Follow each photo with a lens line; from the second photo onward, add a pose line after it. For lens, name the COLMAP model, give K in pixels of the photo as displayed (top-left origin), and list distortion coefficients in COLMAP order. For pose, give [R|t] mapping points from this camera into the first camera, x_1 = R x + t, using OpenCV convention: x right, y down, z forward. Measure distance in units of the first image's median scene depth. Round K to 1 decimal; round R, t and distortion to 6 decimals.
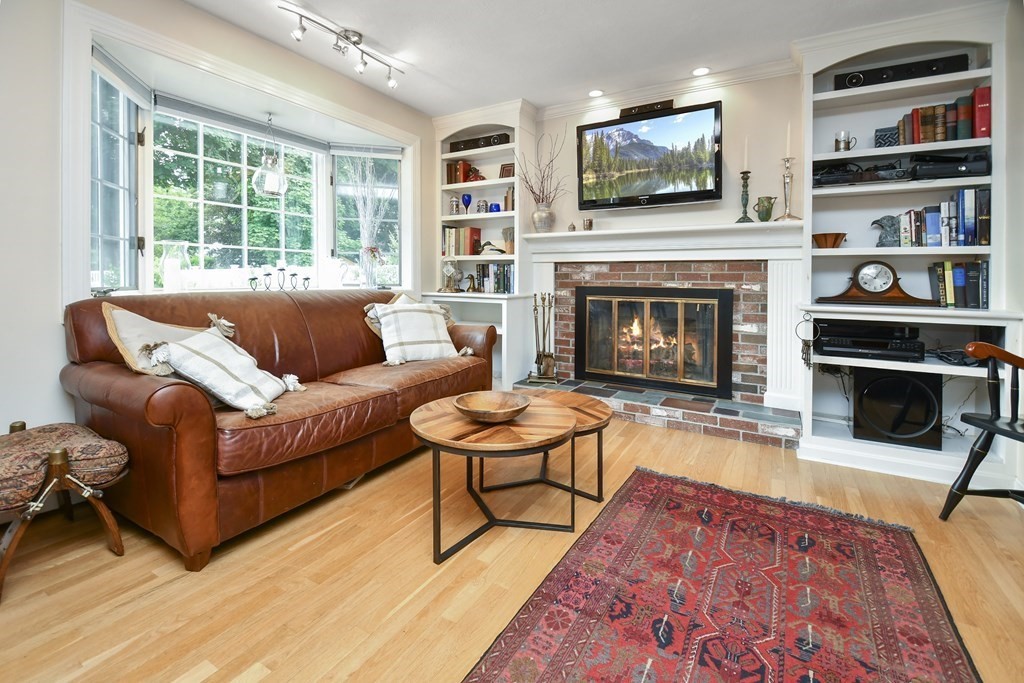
lens RADIAL K [[457.0, 0, 499.7], [0, 457.0, 281.5], [0, 0, 1]] dist [0.000127, -0.012527]
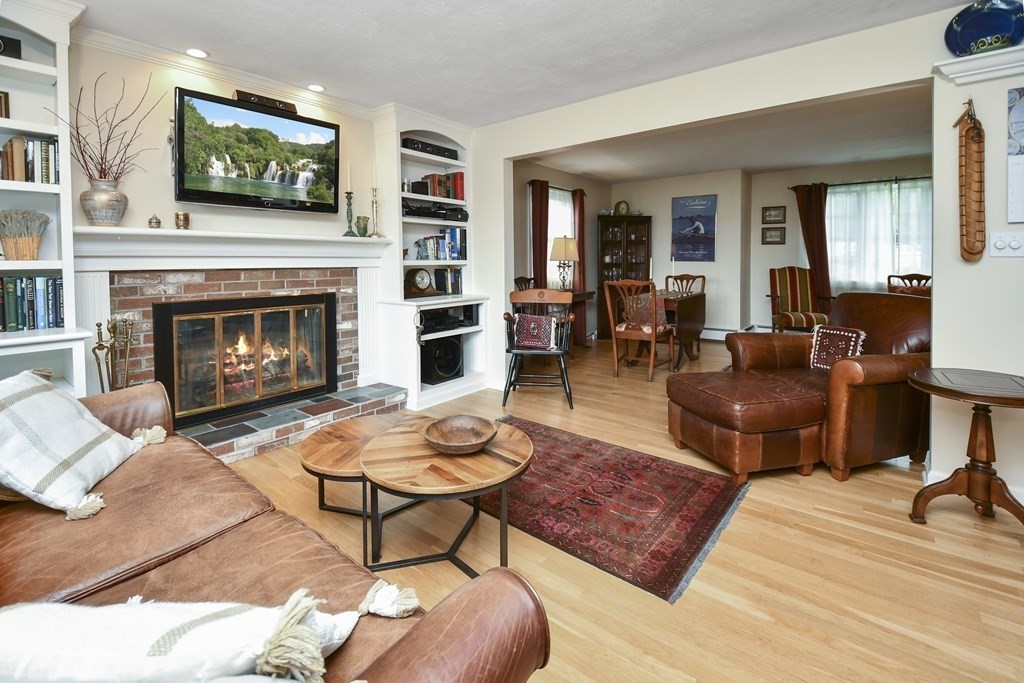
lens RADIAL K [[458.9, 0, 501.2], [0, 458.9, 273.4], [0, 0, 1]] dist [0.020660, -0.016789]
pose [[0.135443, -0.033190, 0.990229, -0.559120], [0.018041, 0.999356, 0.031028, -0.059923], [-0.990621, 0.013663, 0.135954, 0.439671]]
